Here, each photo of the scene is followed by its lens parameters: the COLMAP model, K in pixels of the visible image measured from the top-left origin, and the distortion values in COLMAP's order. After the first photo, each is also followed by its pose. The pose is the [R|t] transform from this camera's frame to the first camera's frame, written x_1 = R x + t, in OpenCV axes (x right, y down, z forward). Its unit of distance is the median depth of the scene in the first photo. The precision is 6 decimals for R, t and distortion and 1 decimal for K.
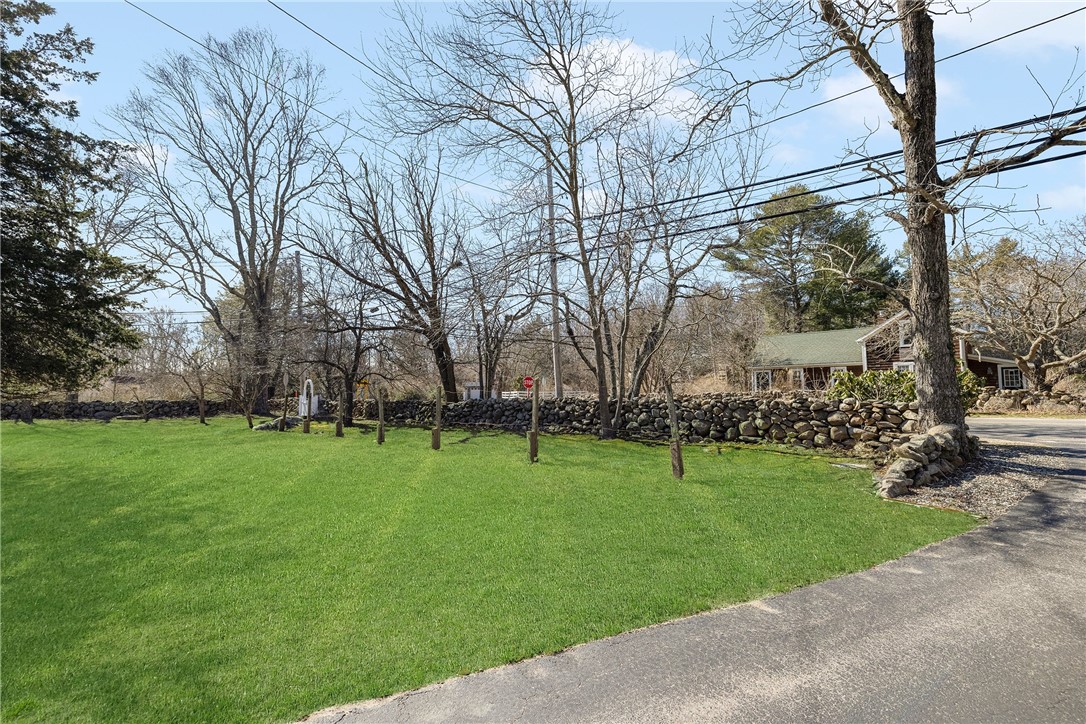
lens RADIAL K [[477.5, 0, 543.0], [0, 477.5, 362.0], [0, 0, 1]] dist [-0.000688, -0.000078]
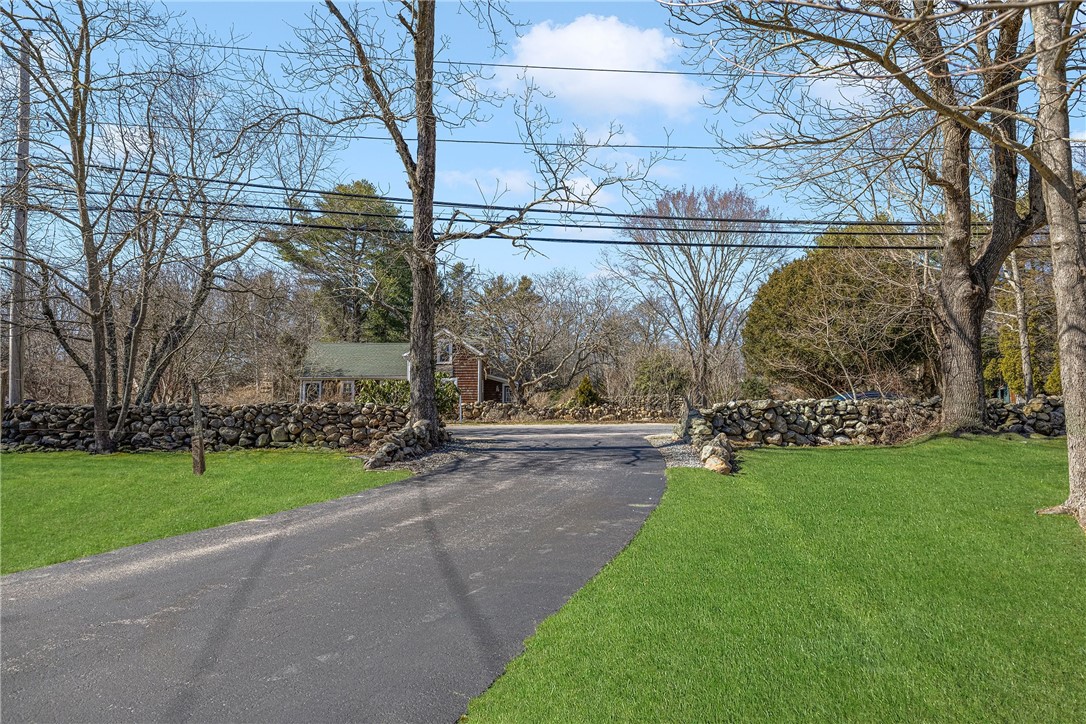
lens RADIAL K [[602.6, 0, 542.7], [0, 602.6, 356.7], [0, 0, 1]] dist [0.001209, 0.000270]
pose [[0.707941, 0.070120, 0.702782, -0.062059], [-0.051433, 0.997536, -0.047719, 0.009215], [-0.704396, -0.002364, 0.709803, -0.224205]]
